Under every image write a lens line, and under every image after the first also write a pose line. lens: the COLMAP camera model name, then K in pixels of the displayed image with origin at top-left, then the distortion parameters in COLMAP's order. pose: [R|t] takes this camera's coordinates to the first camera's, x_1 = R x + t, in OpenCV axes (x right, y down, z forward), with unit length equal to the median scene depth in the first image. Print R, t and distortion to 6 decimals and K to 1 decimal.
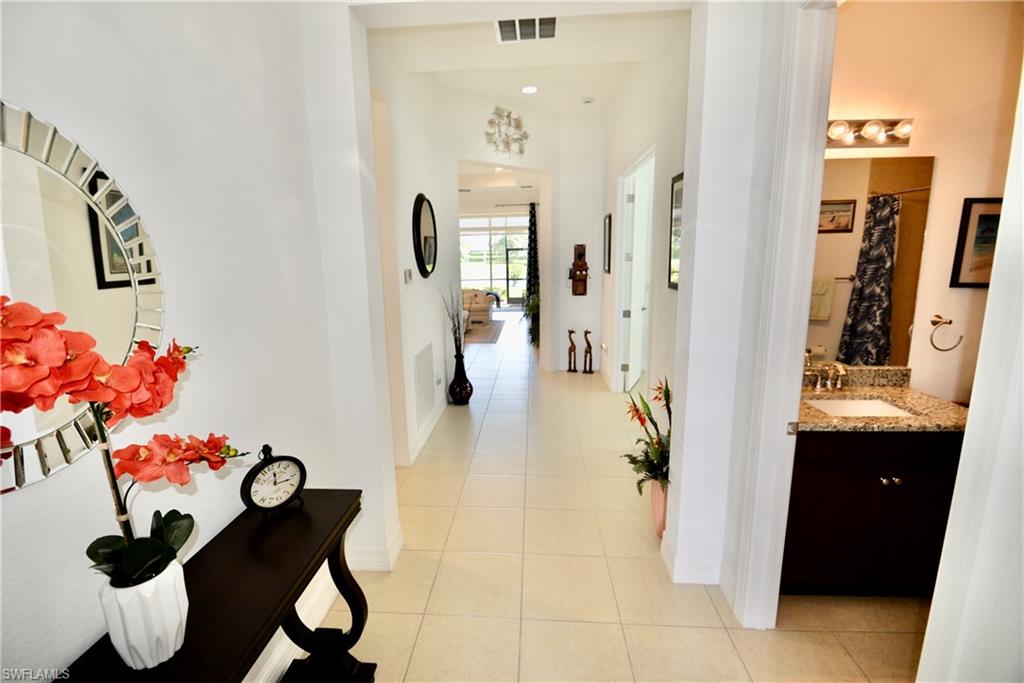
lens RADIAL K [[449.3, 0, 505.4], [0, 449.3, 337.3], [0, 0, 1]] dist [-0.014893, -0.002282]
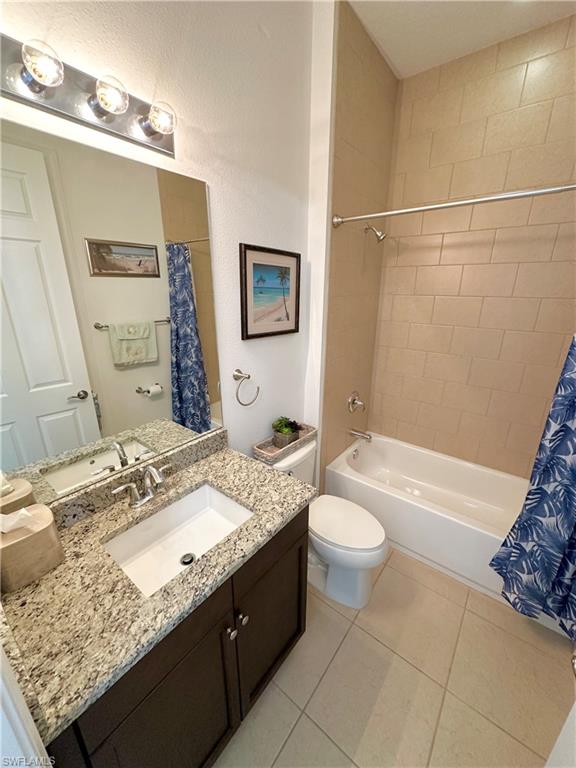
lens RADIAL K [[306.9, 0, 285.1], [0, 306.9, 389.9], [0, 0, 1]] dist [0.002751, 0.000153]
pose [[0.565085, -0.238126, 0.789921, 0.314640], [0.136022, 0.971230, 0.195476, -0.078950], [-0.813742, -0.003014, 0.581218, 0.333019]]
